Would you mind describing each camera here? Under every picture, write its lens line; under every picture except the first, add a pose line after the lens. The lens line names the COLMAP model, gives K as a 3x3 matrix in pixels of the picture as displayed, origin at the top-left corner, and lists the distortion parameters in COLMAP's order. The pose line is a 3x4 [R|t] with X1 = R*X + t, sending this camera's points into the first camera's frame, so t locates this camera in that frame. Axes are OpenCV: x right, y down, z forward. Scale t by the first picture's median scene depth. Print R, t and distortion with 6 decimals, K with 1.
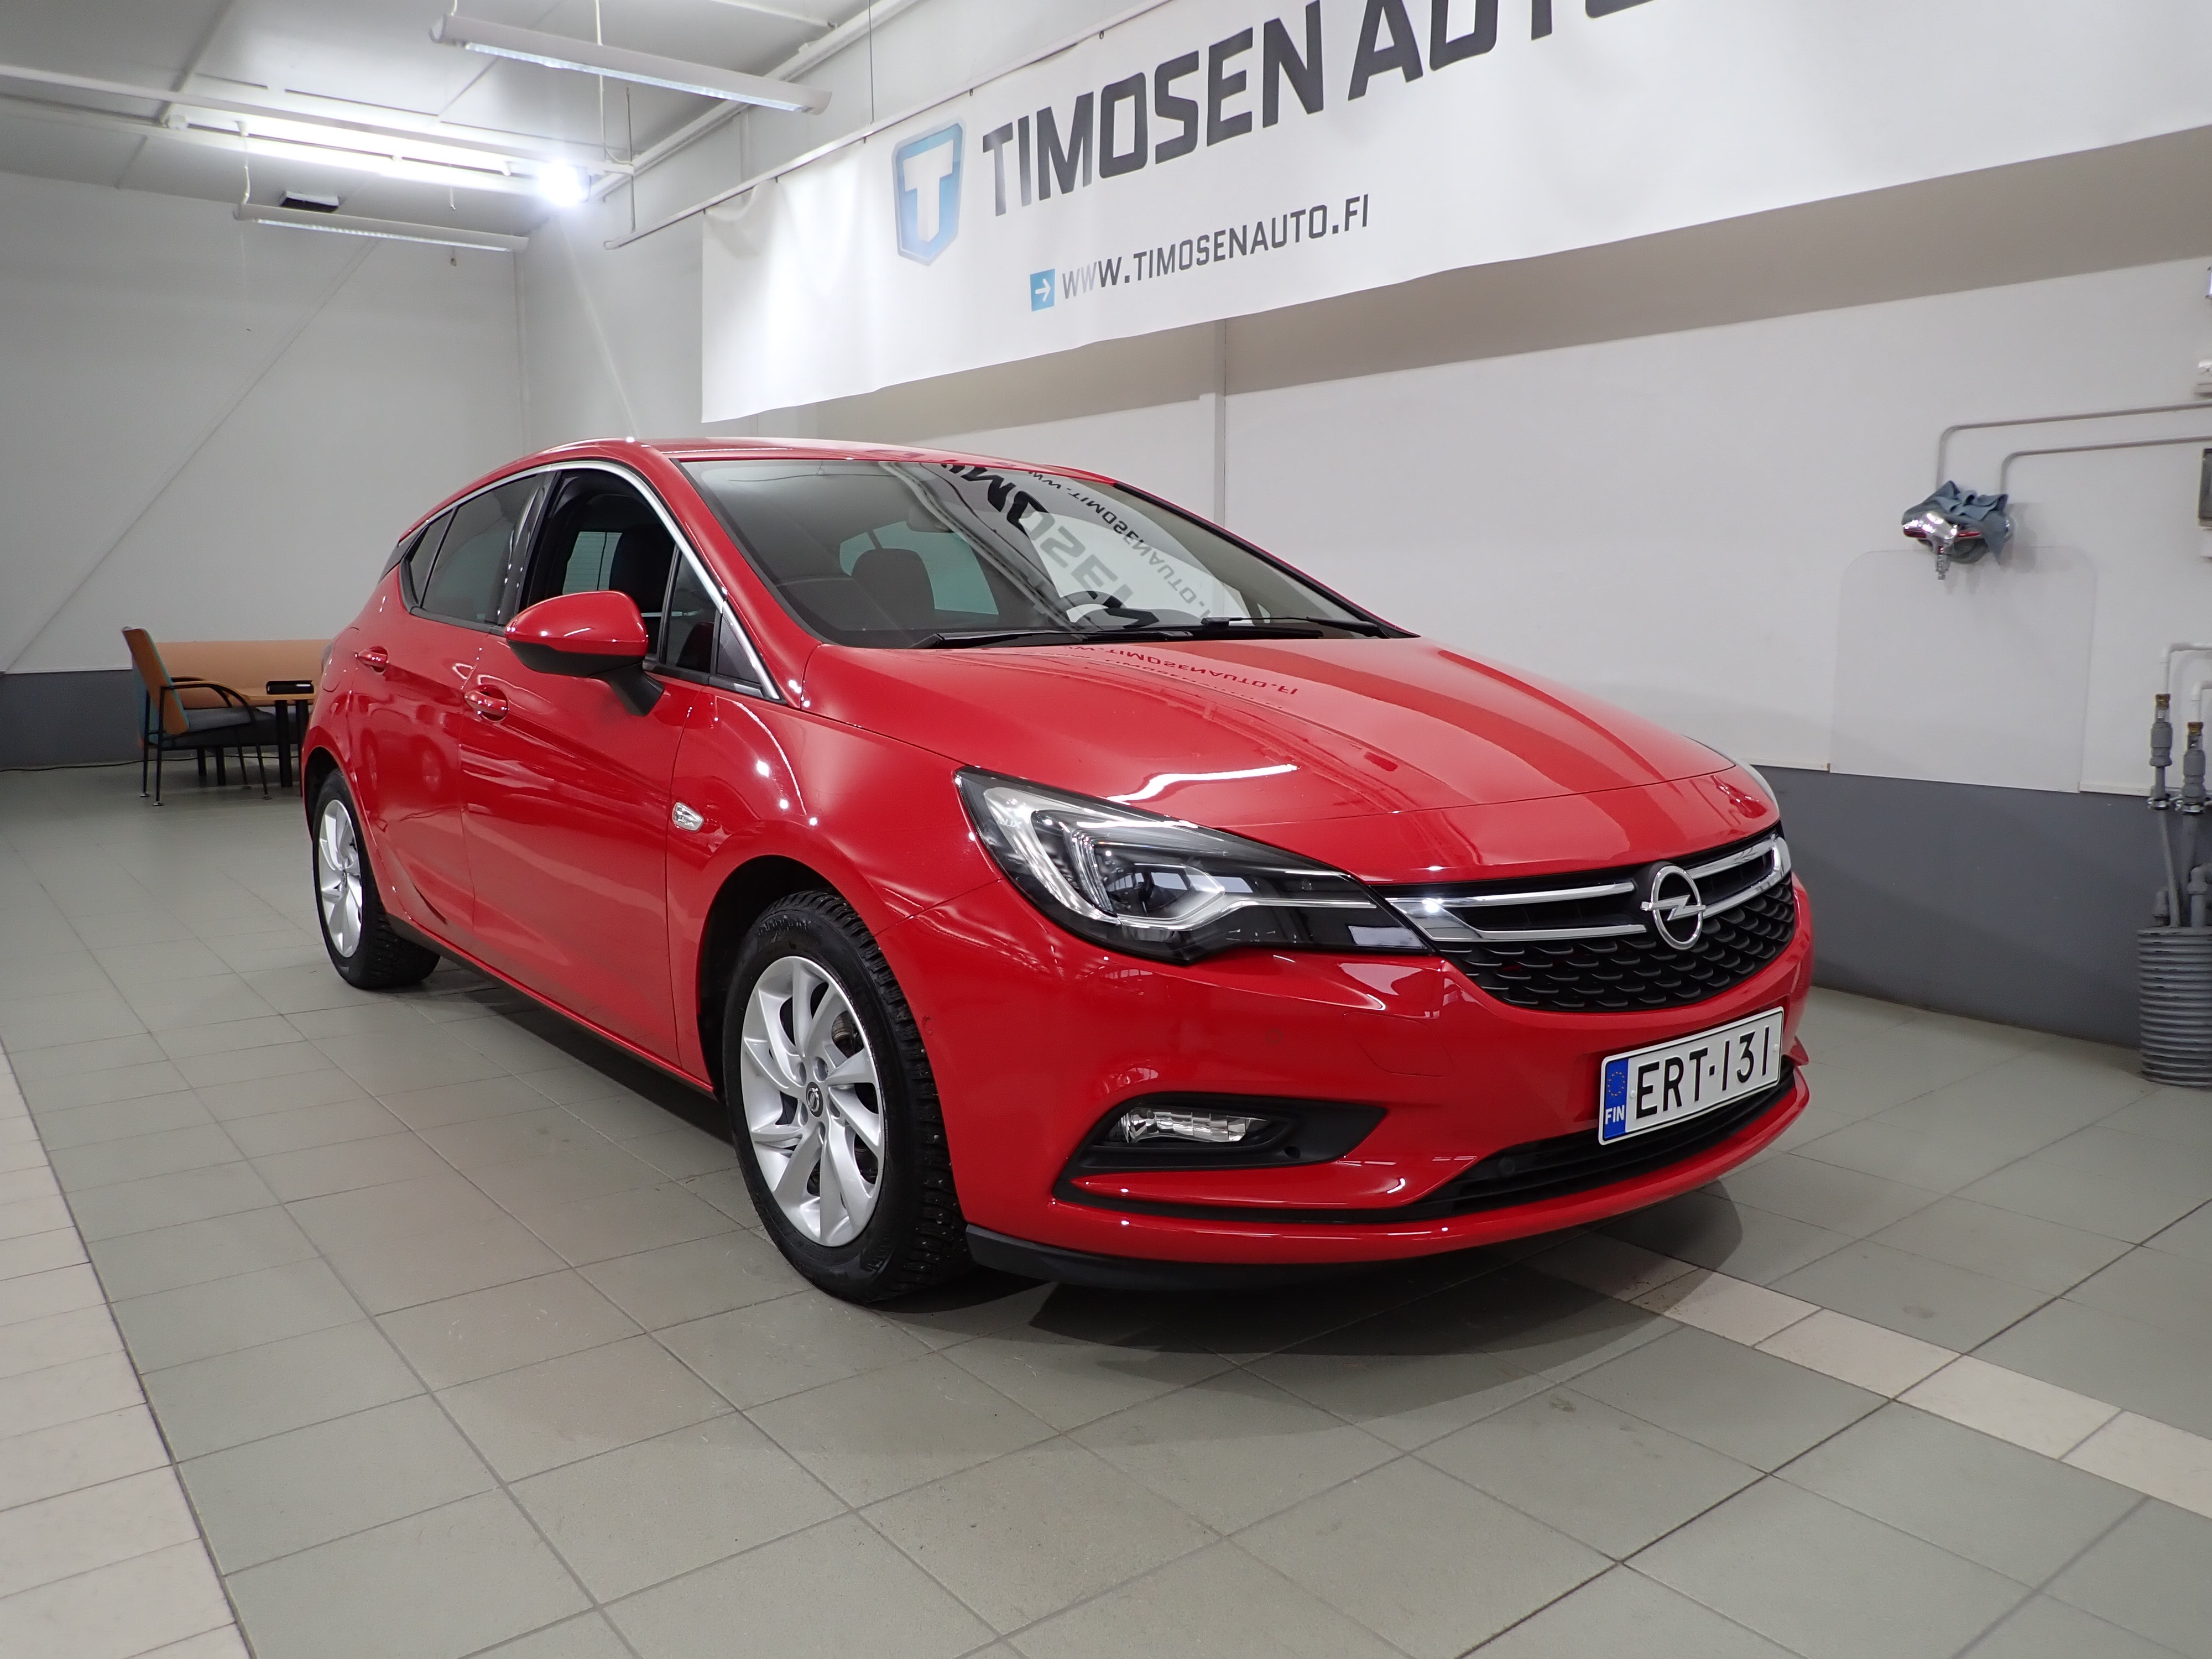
lens RADIAL K [[1635.9, 0, 1092.9], [0, 1635.9, 836.3], [0, 0, 1]] dist [0.000624, 0.005125]
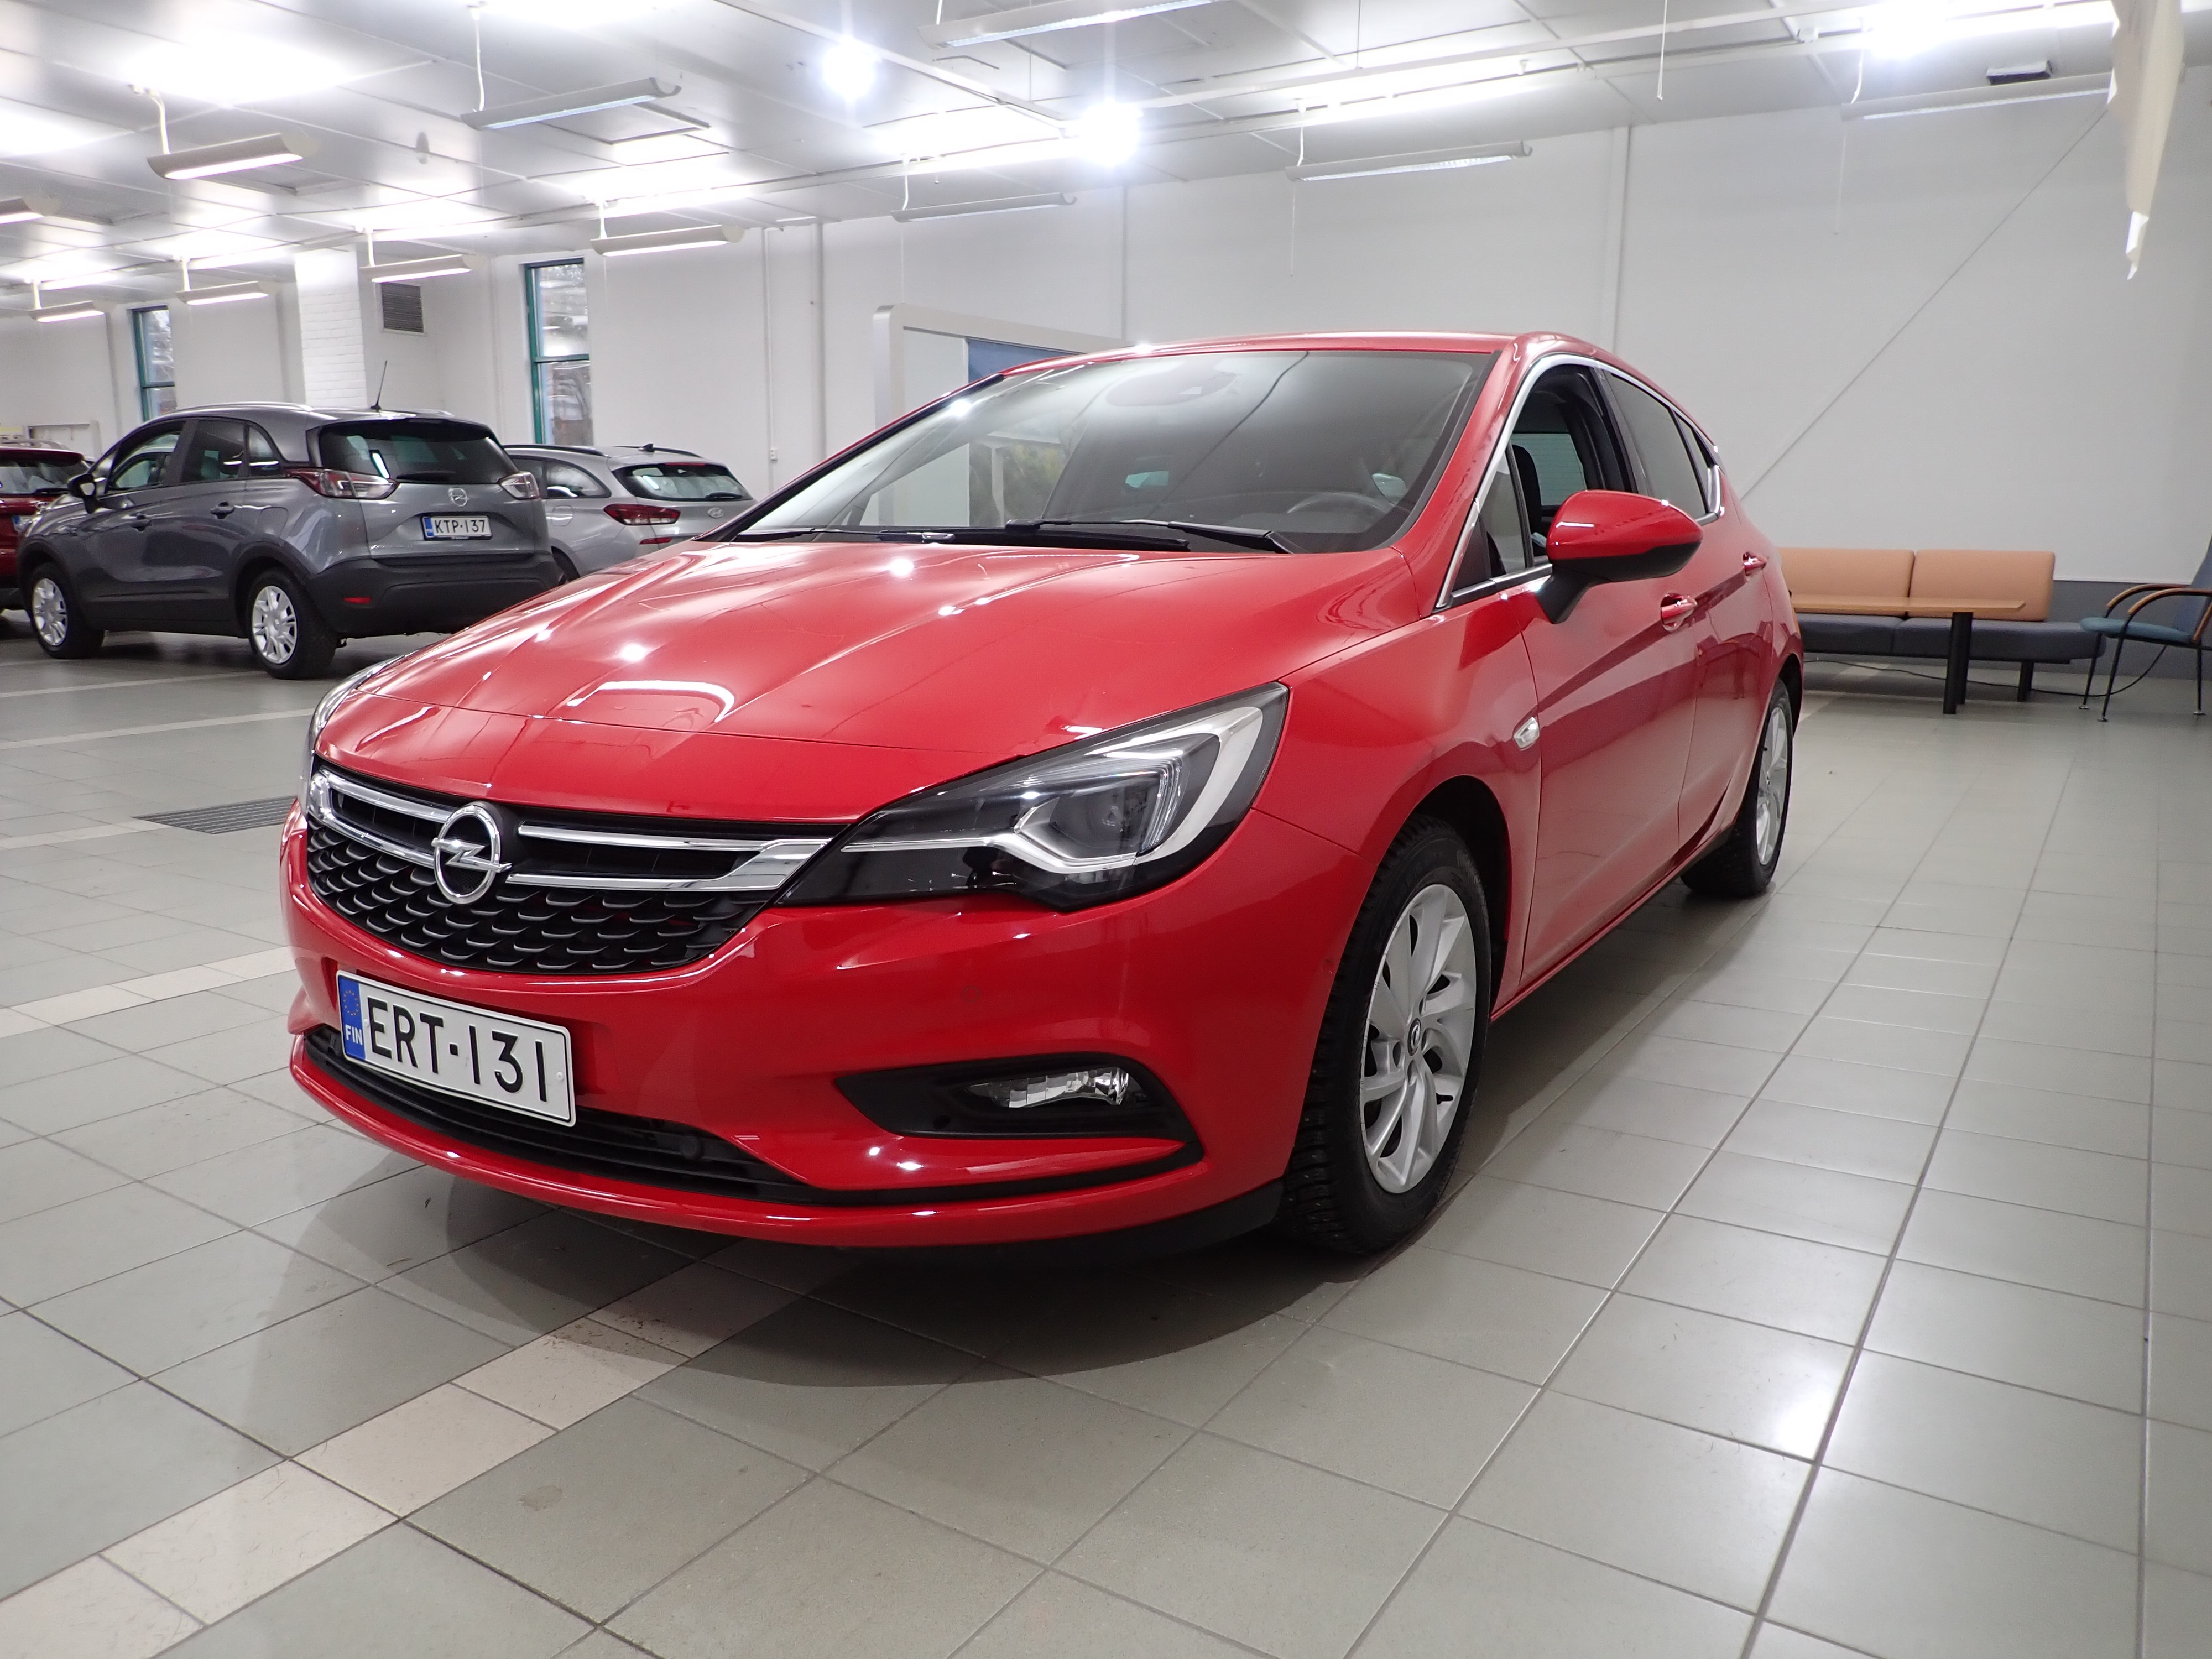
lens RADIAL K [[1635.9, 0, 1102.5], [0, 1635.9, 828.6], [0, 0, 1]] dist [0.000624, 0.005125]
pose [[0.333863, 0.186984, -0.923890, 1.286936], [-0.141674, 0.978948, 0.146931, -0.147333], [0.931914, 0.081837, 0.353325, 1.023250]]
